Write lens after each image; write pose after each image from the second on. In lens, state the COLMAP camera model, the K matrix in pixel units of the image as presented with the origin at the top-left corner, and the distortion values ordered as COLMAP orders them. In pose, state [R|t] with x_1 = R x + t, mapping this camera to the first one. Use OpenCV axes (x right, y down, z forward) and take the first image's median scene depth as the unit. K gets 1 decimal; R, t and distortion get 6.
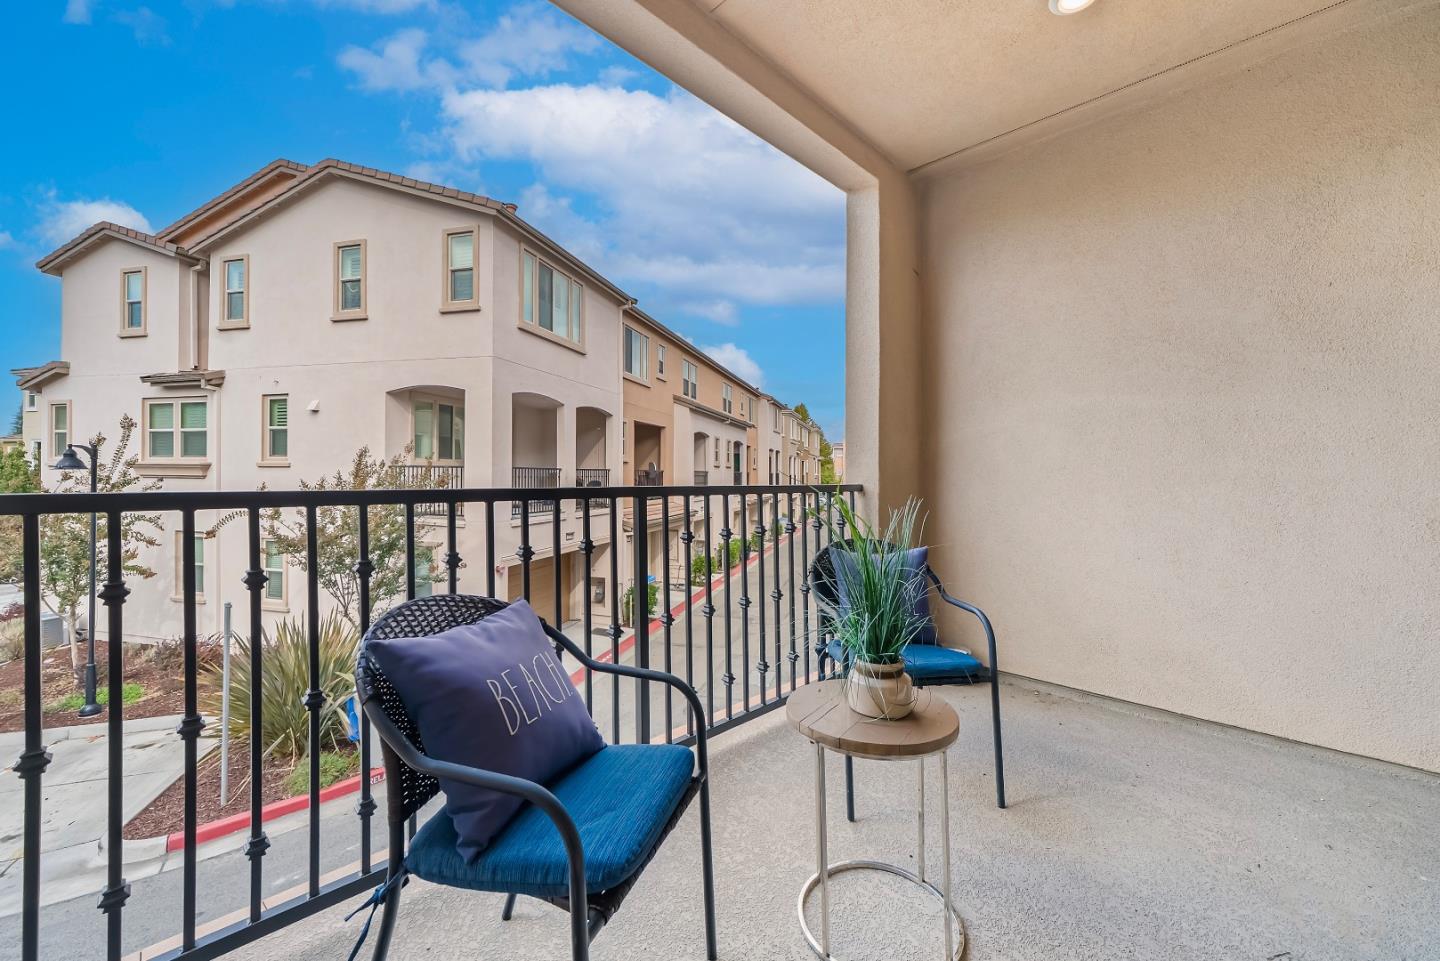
lens RADIAL K [[561.2, 0, 723.6], [0, 561.2, 474.6], [0, 0, 1]] dist [-0.000101, -0.000012]
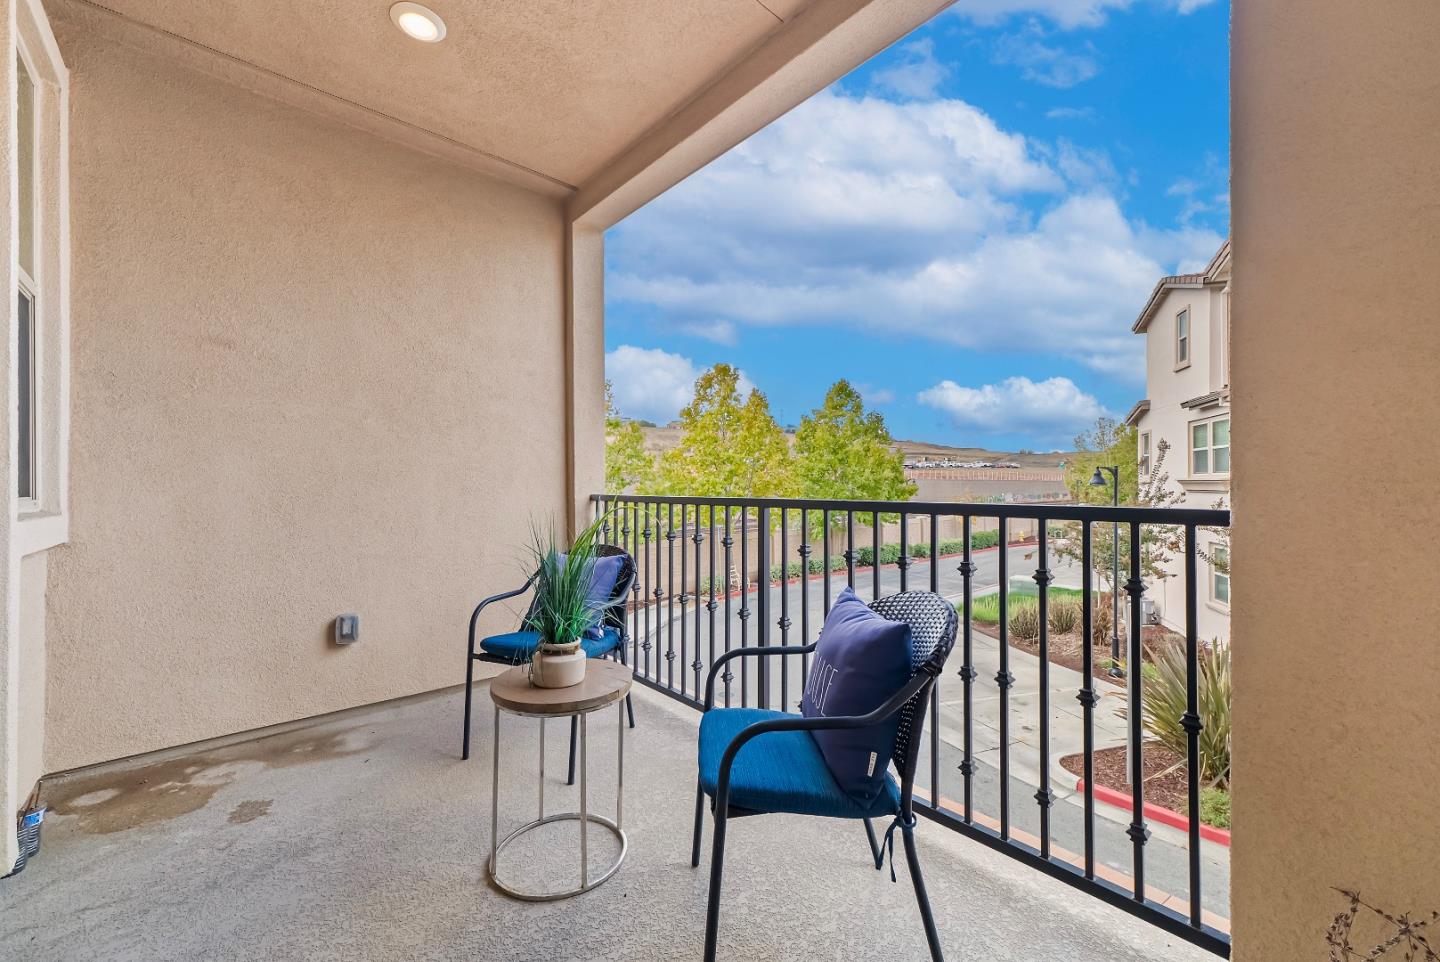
lens RADIAL K [[552.5, 0, 721.9], [0, 552.5, 499.1], [0, 0, 1]] dist [-0.000696, -0.000096]
pose [[-0.056041, 0.018689, -0.998254, 0.257965], [-0.002345, 0.999820, 0.018850, 0.000481], [0.998426, 0.003397, -0.055987, 0.254588]]
